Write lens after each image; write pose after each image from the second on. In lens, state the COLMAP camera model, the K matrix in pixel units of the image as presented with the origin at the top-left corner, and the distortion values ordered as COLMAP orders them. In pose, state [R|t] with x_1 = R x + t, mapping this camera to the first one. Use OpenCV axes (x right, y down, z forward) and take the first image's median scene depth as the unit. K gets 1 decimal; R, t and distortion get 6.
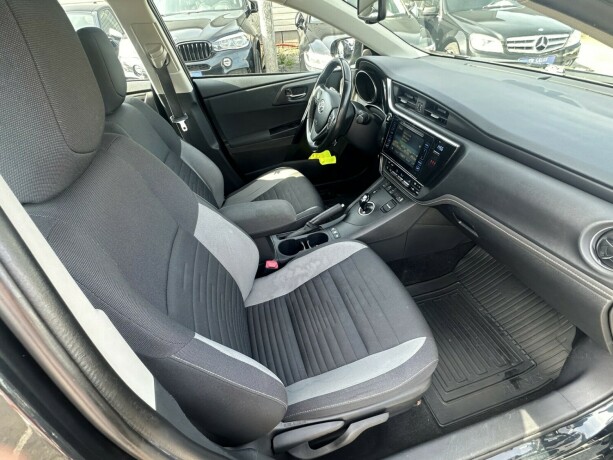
lens RADIAL K [[290.1, 0, 307.2], [0, 290.1, 229.1], [0, 0, 1]] dist [-0.008465, 0.004406]
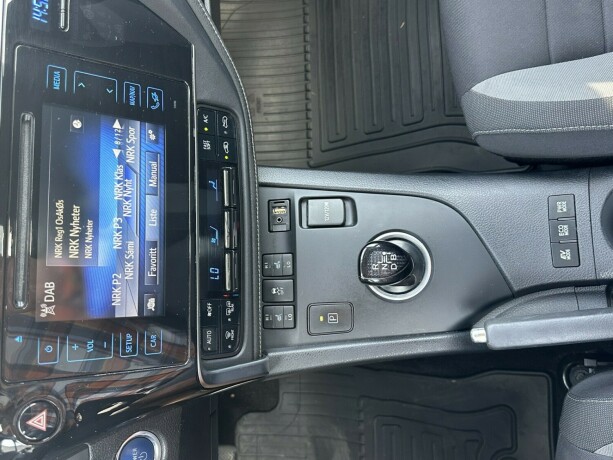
lens RADIAL K [[542.5, 0, 307.5], [0, 542.5, 229.0], [0, 0, 1]] dist [0.060364, -0.029773]
pose [[-0.728983, -0.183605, 0.659449, -0.036910], [0.633120, -0.547133, 0.547544, -0.282302], [0.260274, 0.816660, 0.515095, 0.547195]]
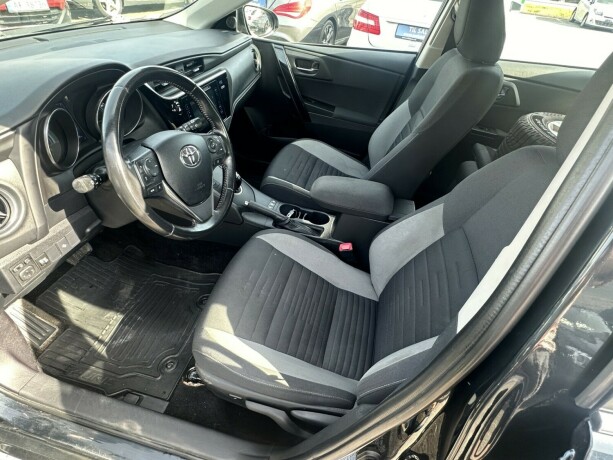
lens RADIAL K [[316.1, 0, 306.7], [0, 316.1, 229.5], [0, 0, 1]] dist [-0.007483, 0.000784]
pose [[-0.873949, -0.333442, 0.353595, -0.322087], [0.265833, 0.281109, 0.922123, -0.713665], [-0.406873, 0.899886, -0.157035, 0.922962]]
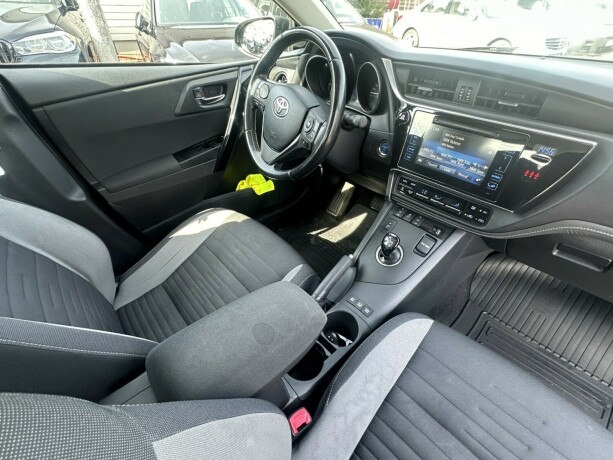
lens RADIAL K [[290.1, 0, 305.8], [0, 290.1, 230.8], [0, 0, 1]] dist [-0.008465, 0.004406]
pose [[0.896964, -0.211300, 0.388339, -0.162209], [0.228004, 0.973655, 0.003147, -0.130262], [-0.378773, 0.085720, 0.921511, 0.356889]]
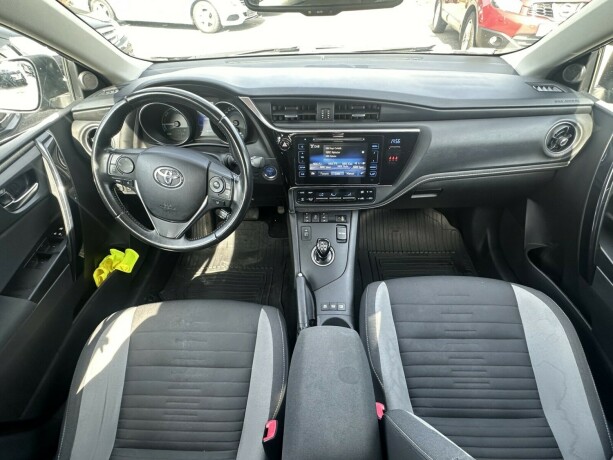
lens RADIAL K [[316.1, 0, 306.3], [0, 316.1, 232.7], [0, 0, 1]] dist [-0.007483, 0.000784]
pose [[0.301089, -0.581008, 0.756158, -0.310467], [0.599368, 0.732049, 0.323825, -0.316101], [-0.741689, 0.355717, 0.568650, 0.418243]]
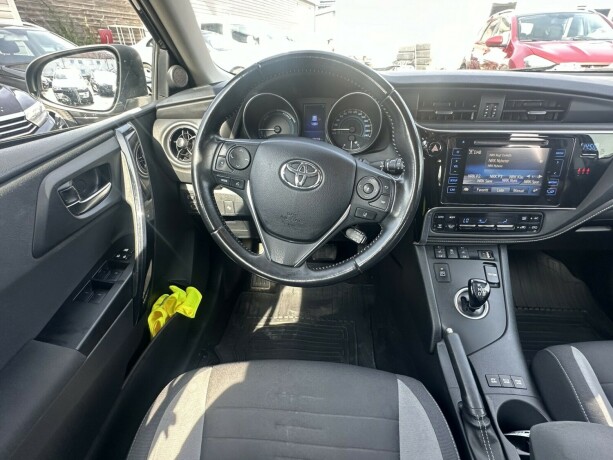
lens RADIAL K [[316.1, 0, 305.0], [0, 316.1, 235.7], [0, 0, 1]] dist [-0.007483, 0.000784]
pose [[0.353495, -0.434591, 0.828355, -0.263891], [0.581877, 0.795514, 0.169049, -0.351244], [-0.732435, 0.422243, 0.534088, 0.664596]]
